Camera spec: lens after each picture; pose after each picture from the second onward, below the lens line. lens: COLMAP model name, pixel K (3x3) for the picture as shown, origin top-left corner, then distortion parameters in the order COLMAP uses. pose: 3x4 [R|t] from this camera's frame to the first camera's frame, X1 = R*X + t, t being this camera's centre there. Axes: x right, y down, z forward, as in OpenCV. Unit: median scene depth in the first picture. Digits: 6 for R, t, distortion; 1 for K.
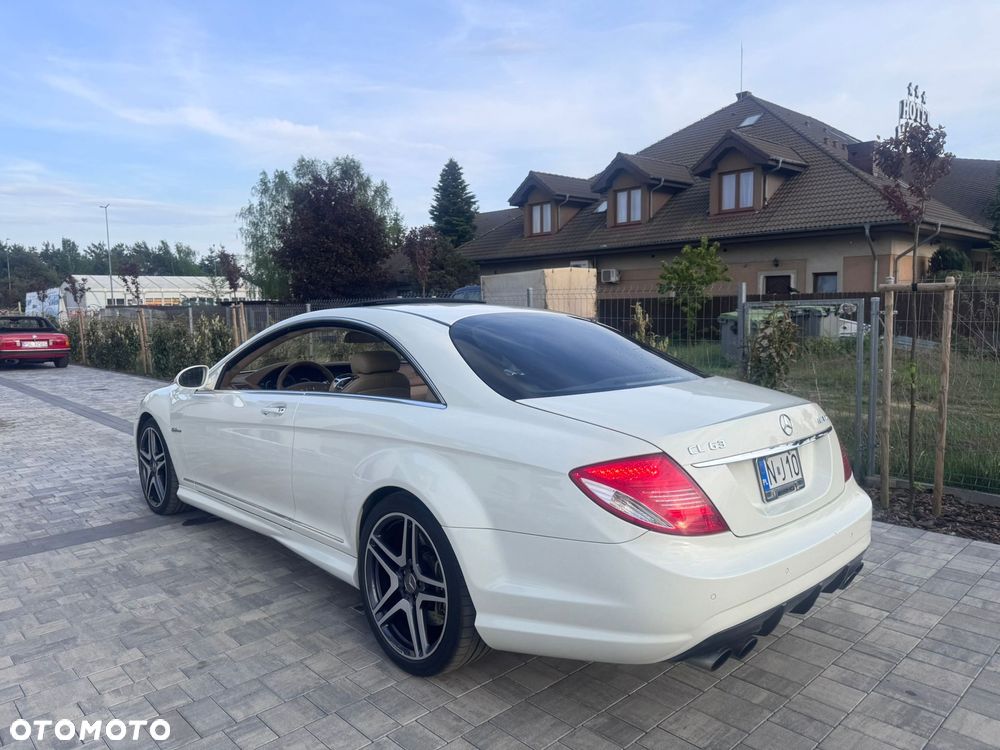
lens RADIAL K [[709.1, 0, 498.4], [0, 709.1, 372.7], [0, 0, 1]] dist [0.027553, -0.038794]
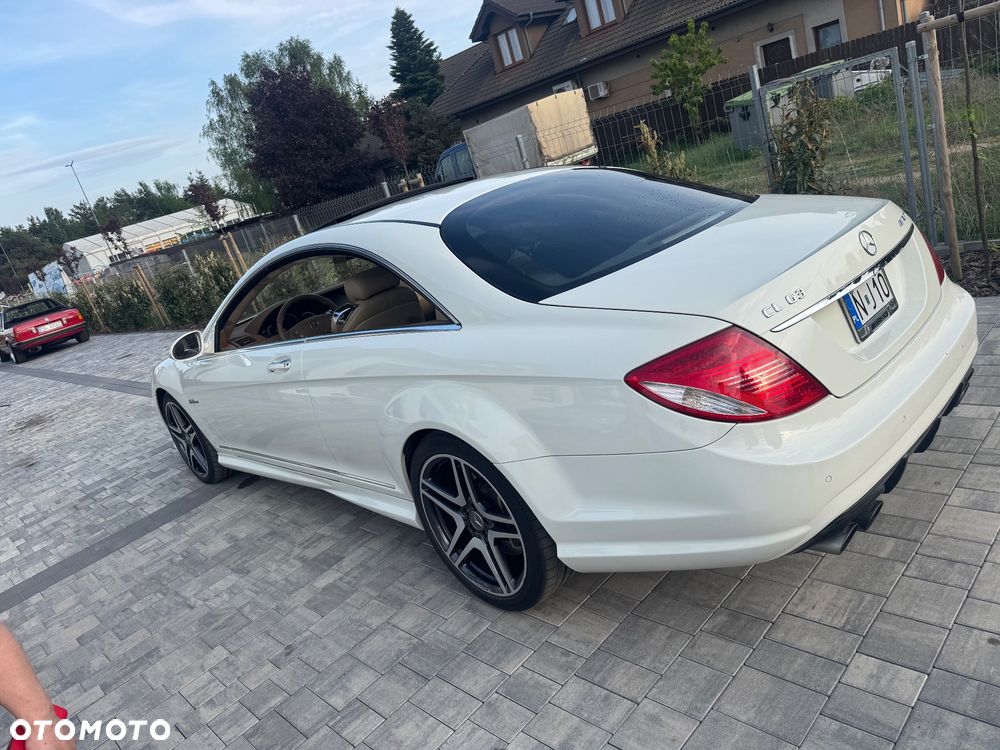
lens RADIAL K [[705.4, 0, 504.0], [0, 705.4, 372.7], [0, 0, 1]] dist [0.034234, -0.051840]
pose [[0.964639, -0.256601, -0.060221, 0.008634], [0.263502, 0.944178, 0.197724, -0.034884], [0.006123, -0.206600, 0.978406, 0.106718]]
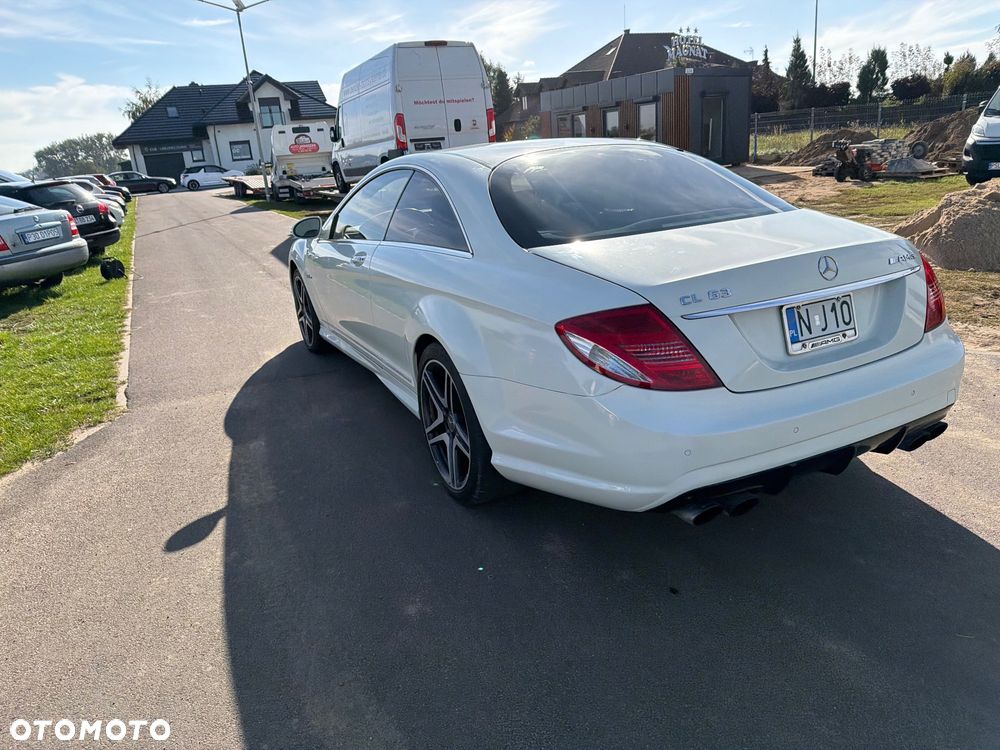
lens RADIAL K [[709.1, 0, 500.2], [0, 709.1, 365.9], [0, 0, 1]] dist [0.002838, -0.005953]
pose [[0.956347, 0.021802, -0.291418, 0.171111], [0.043080, 0.975800, 0.214379, -0.007960], [0.289039, -0.217575, 0.932265, 0.031990]]
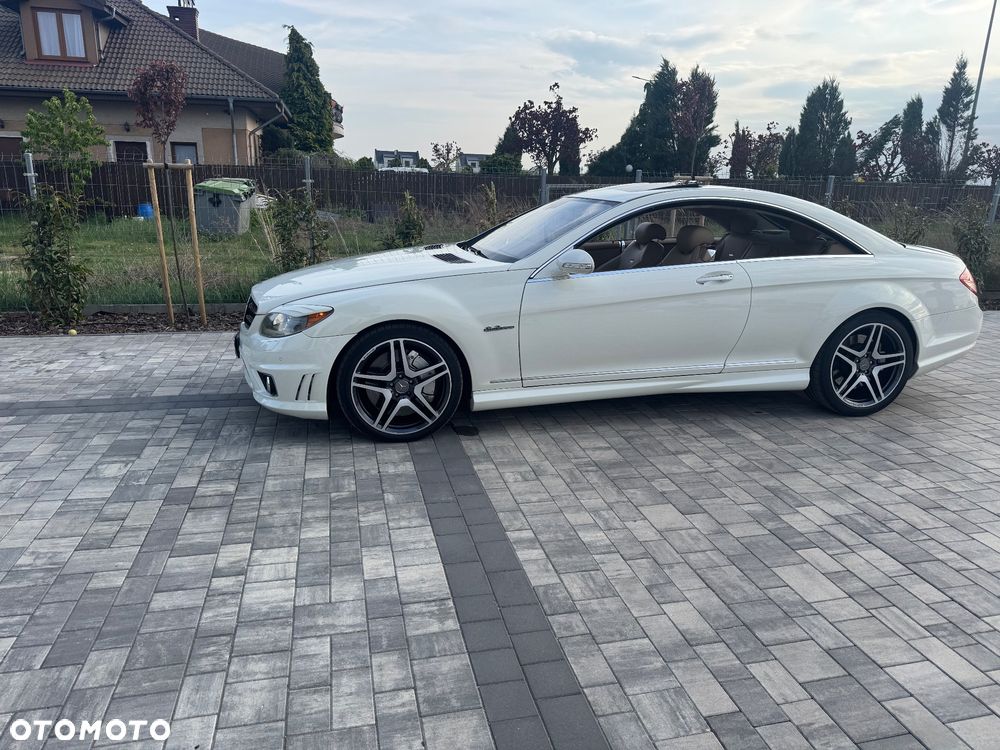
lens RADIAL K [[692.4, 0, 500.0], [0, 692.4, 375.0], [0, 0, 1]] dist [0.077148, -0.088778]
pose [[0.496406, -0.210598, 0.842158, -1.305444], [0.052303, 0.975620, 0.213144, -0.050059], [-0.866514, -0.061758, 0.495318, 0.623981]]
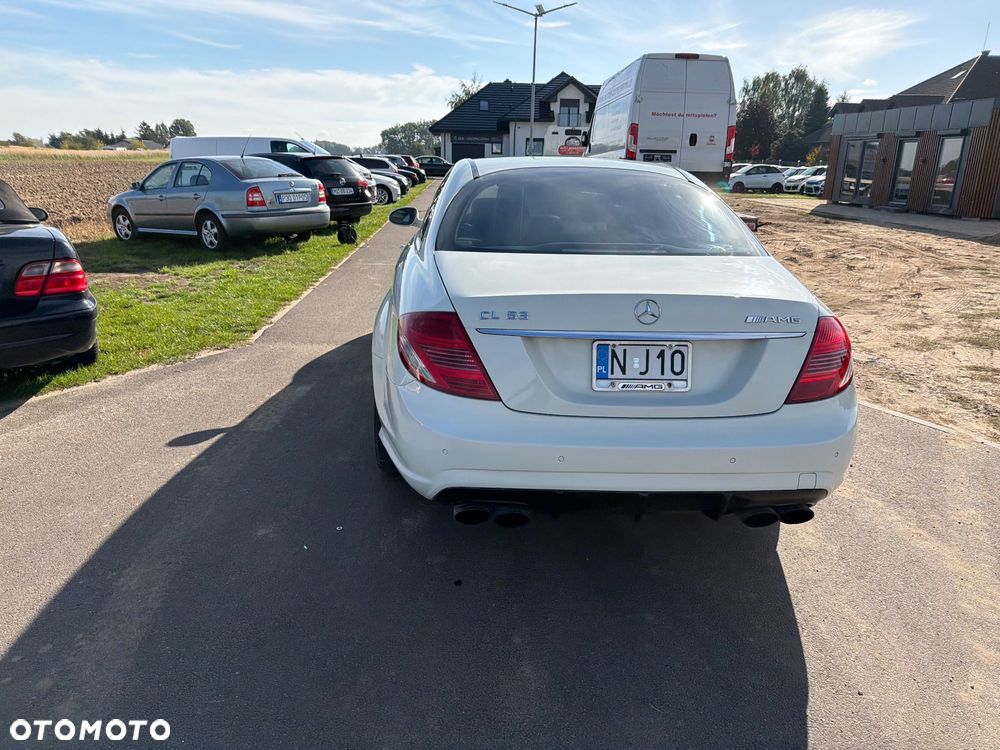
lens RADIAL K [[701.5, 0, 497.8], [0, 701.5, 372.3], [0, 0, 1]] dist [0.064864, -0.087237]
pose [[0.768424, 0.209096, -0.604817, 0.491479], [-0.088558, 0.970765, 0.223096, -0.018224], [0.633784, -0.117871, 0.764476, 0.140460]]
